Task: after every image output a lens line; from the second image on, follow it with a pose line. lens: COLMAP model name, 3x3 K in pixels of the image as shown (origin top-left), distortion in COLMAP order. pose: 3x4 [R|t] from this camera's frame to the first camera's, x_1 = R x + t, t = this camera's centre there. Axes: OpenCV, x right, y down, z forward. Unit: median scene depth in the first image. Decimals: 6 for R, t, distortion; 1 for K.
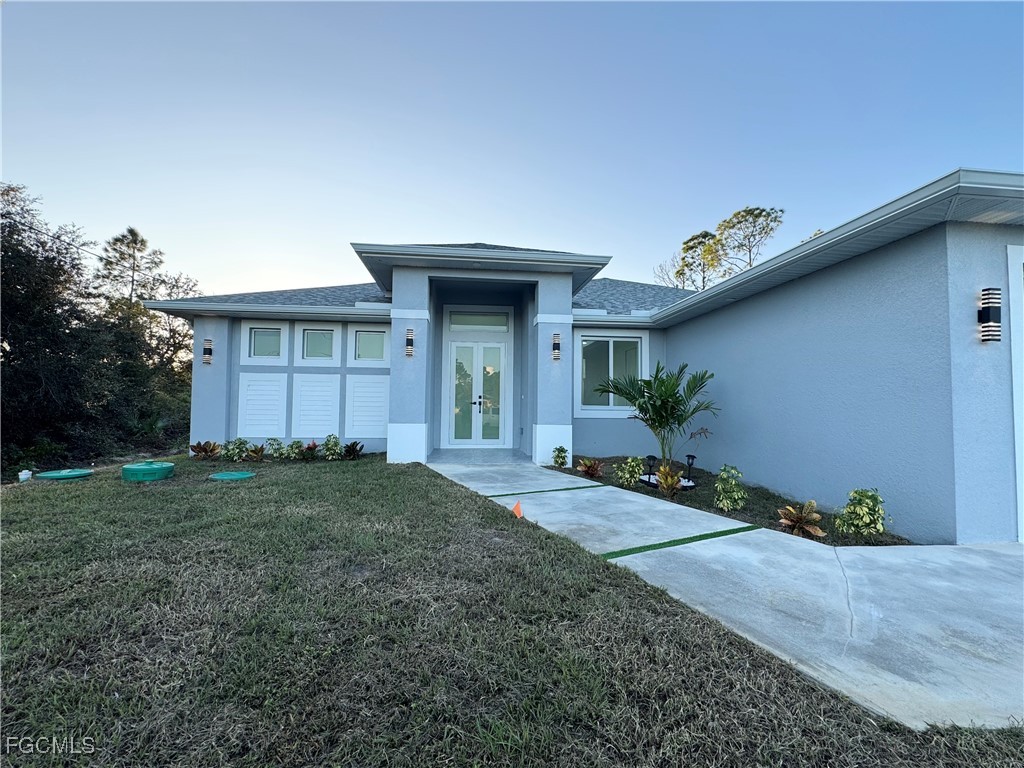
lens RADIAL K [[452.0, 0, 512.0], [0, 452.0, 384.0], [0, 0, 1]] dist [0.008787, -0.000179]
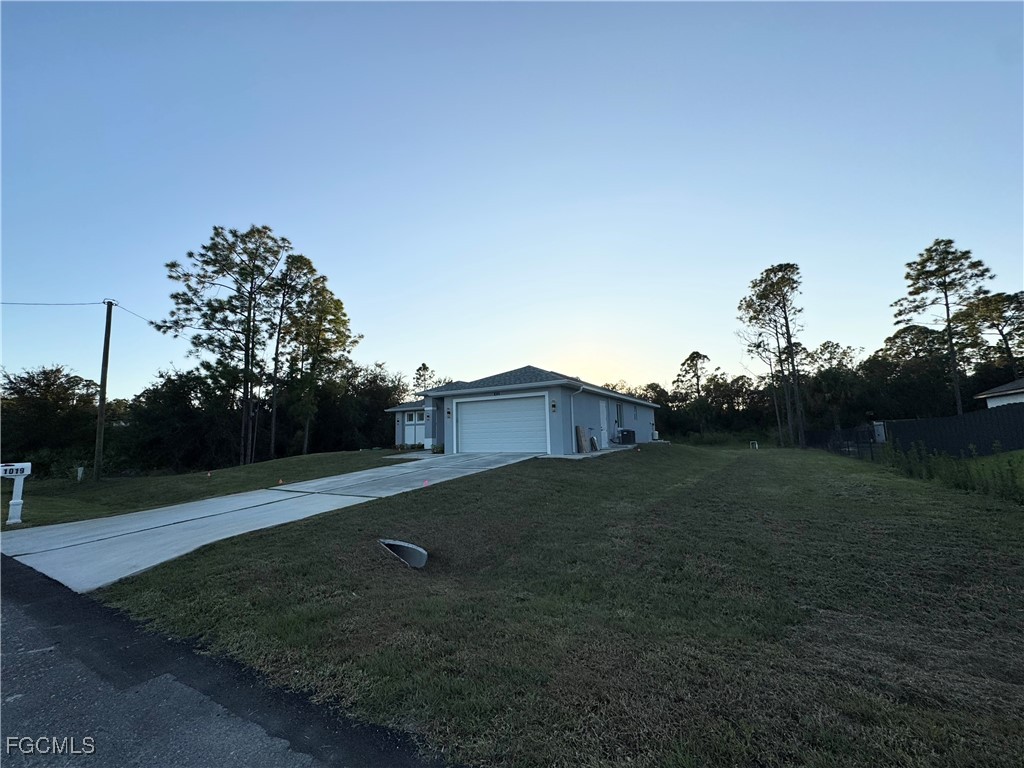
lens RADIAL K [[411.1, 0, 512.0], [0, 411.1, 384.0], [0, 0, 1]] dist [-0.002418, 0.000502]
pose [[0.802000, -0.110573, -0.587000, 1.911575], [0.062098, 0.992826, -0.102175, 0.025694], [0.594087, 0.045493, 0.803113, -1.071851]]
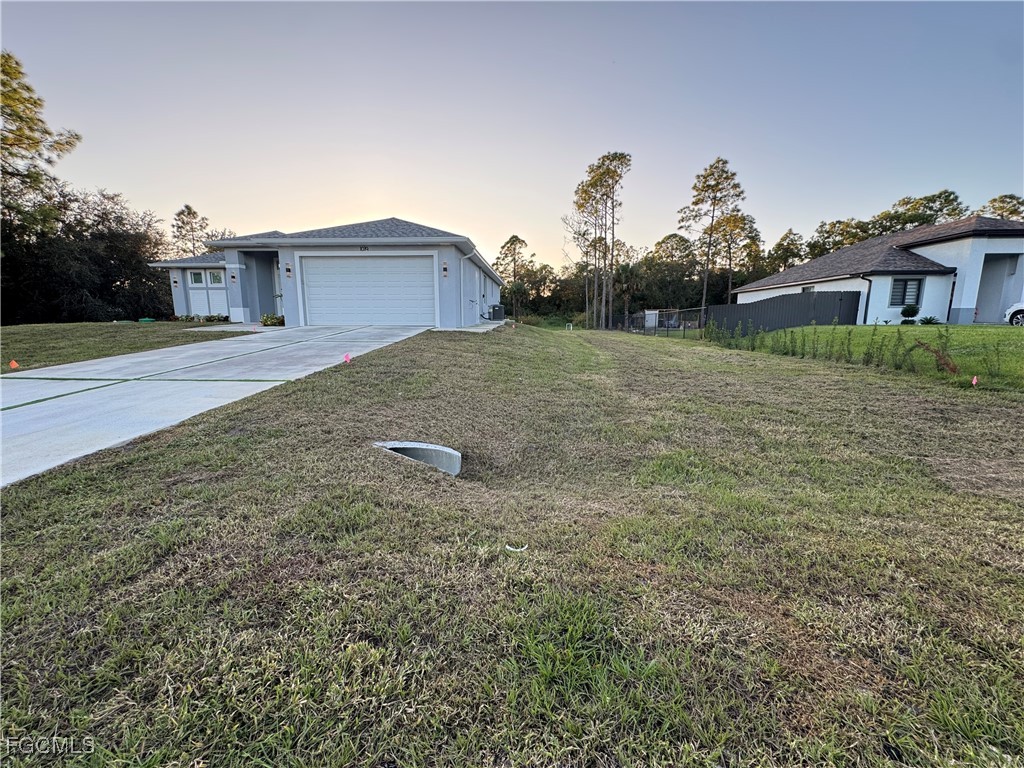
lens RADIAL K [[411.1, 0, 512.0], [0, 411.1, 384.0], [0, 0, 1]] dist [-0.002418, 0.000502]
pose [[0.987201, 0.013775, -0.158887, 1.481035], [0.018255, 0.979955, 0.198381, 0.063850], [0.158435, -0.198743, 0.967161, -1.002922]]
